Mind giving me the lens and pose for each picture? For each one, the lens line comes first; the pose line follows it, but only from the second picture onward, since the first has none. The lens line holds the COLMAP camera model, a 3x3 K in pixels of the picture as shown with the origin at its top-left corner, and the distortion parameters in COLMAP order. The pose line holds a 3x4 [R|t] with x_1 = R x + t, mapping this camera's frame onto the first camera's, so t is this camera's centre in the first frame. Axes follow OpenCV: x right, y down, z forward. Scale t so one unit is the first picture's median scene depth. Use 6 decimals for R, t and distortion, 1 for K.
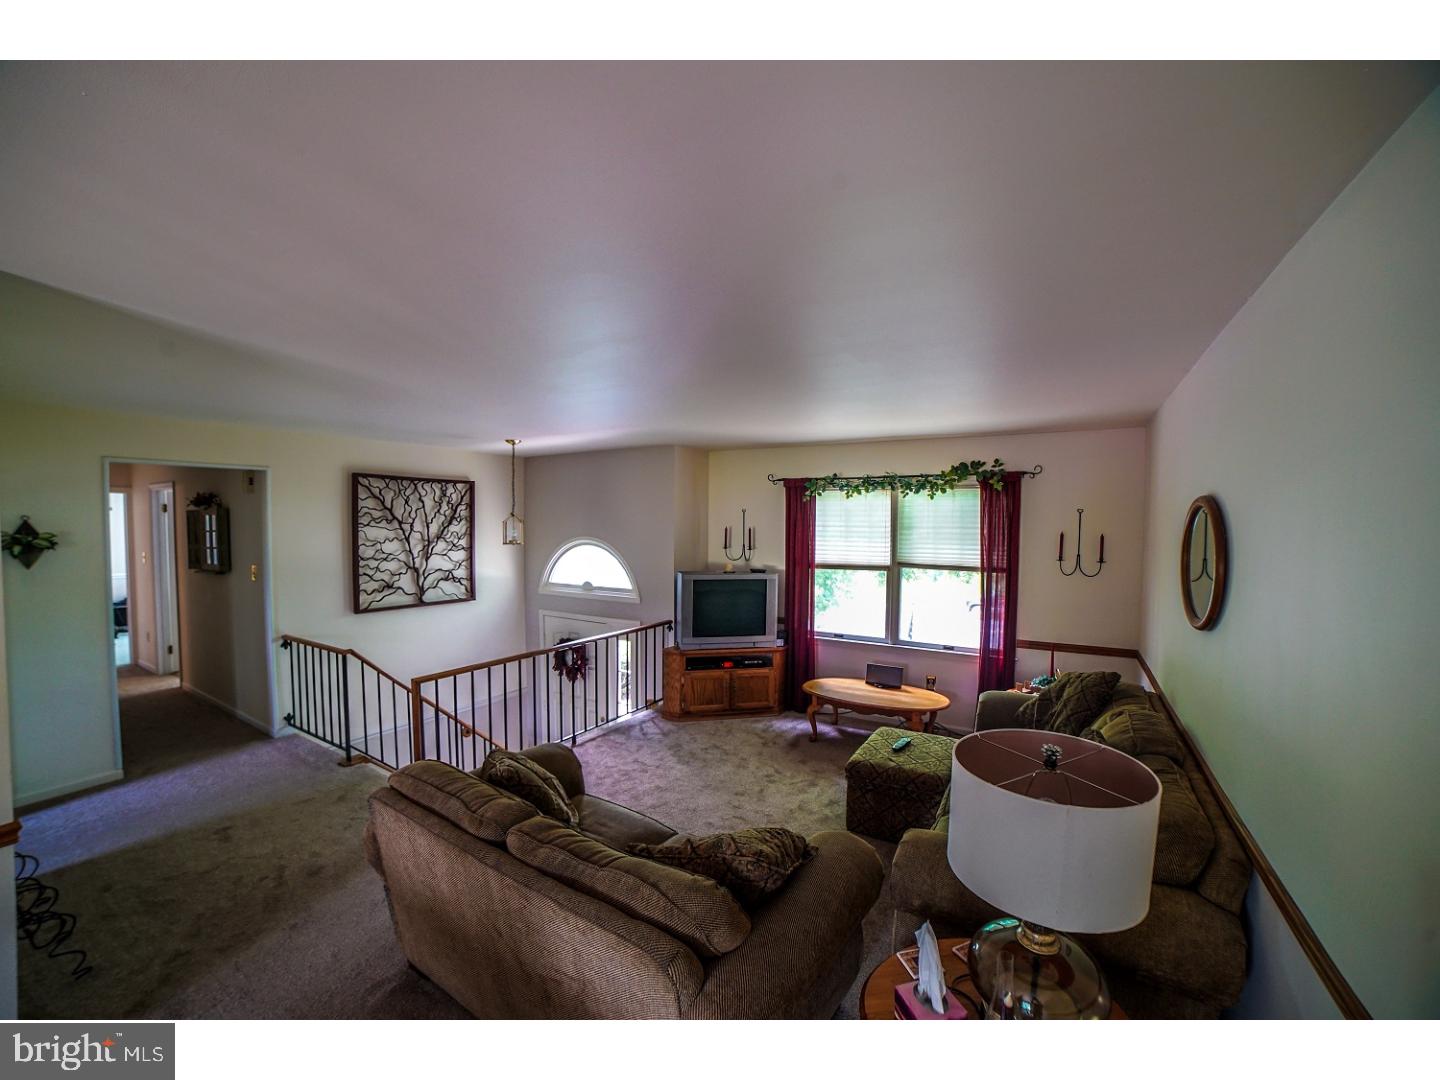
lens RADIAL K [[593.9, 0, 720.0], [0, 593.9, 540.0], [0, 0, 1]] dist [-0.110006, 0.040020]
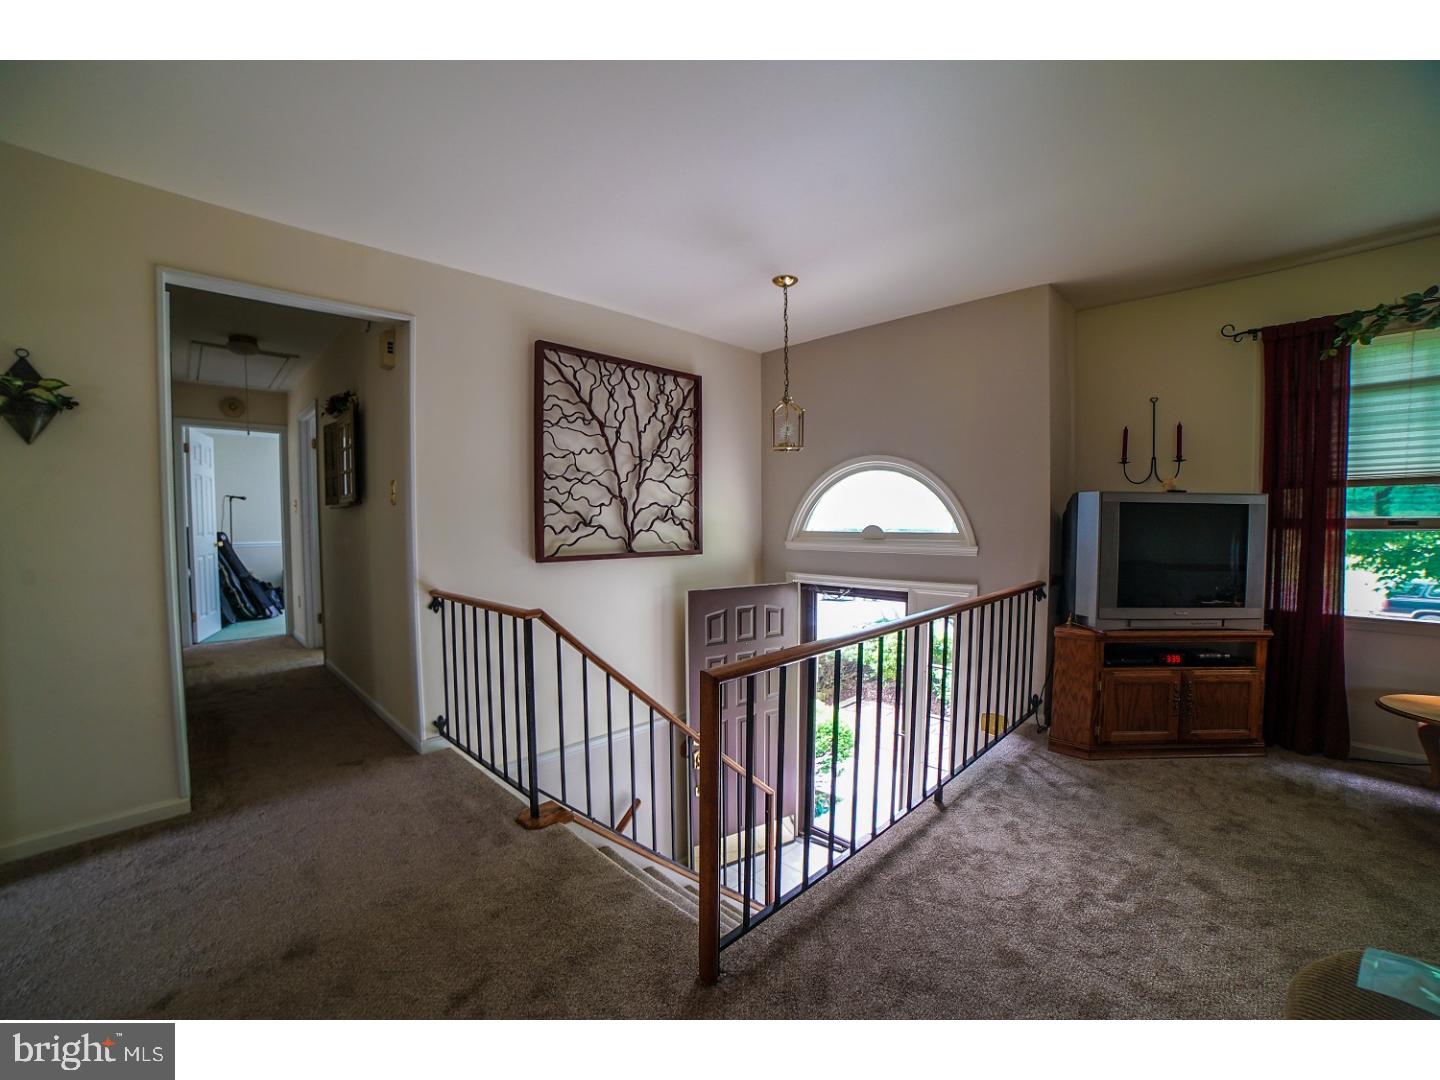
lens RADIAL K [[593.9, 0, 720.0], [0, 593.9, 540.0], [0, 0, 1]] dist [-0.110006, 0.040020]
pose [[0.973029, 0.000374, -0.230684, -0.274053], [0.000495, 0.999993, 0.003710, 0.095944], [0.230684, -0.003724, 0.973022, 0.386670]]
